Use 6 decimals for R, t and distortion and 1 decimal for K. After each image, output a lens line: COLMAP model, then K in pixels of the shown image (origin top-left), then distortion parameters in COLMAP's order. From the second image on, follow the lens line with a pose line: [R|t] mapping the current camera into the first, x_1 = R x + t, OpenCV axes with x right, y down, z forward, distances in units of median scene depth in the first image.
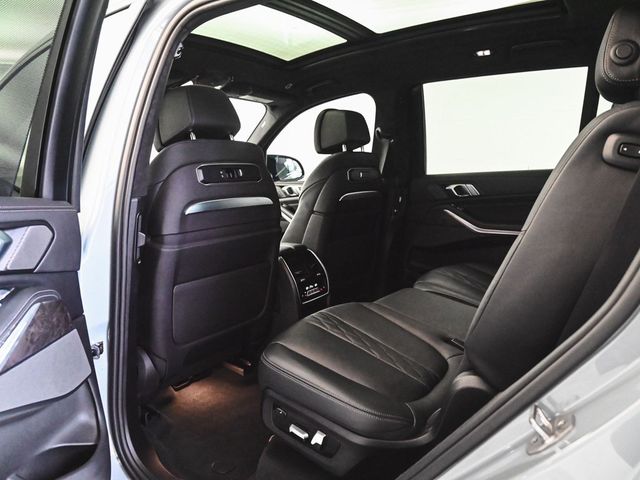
lens RADIAL K [[488.5, 0, 314.9], [0, 488.5, 244.4], [0, 0, 1]] dist [-0.026642, 0.006194]
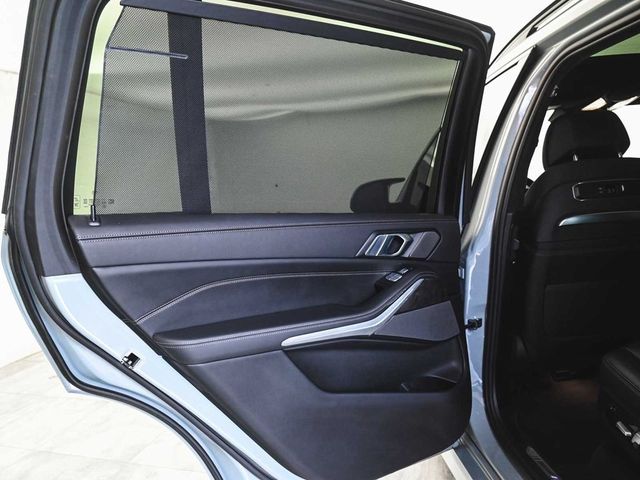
lens RADIAL K [[488.5, 0, 320.8], [0, 488.5, 240.5], [0, 0, 1]] dist [-0.026642, 0.006194]
pose [[0.638786, 0.062455, -0.766845, 0.375145], [-0.070341, 0.997266, 0.022628, -0.017563], [0.766162, 0.039486, 0.641433, -0.265792]]
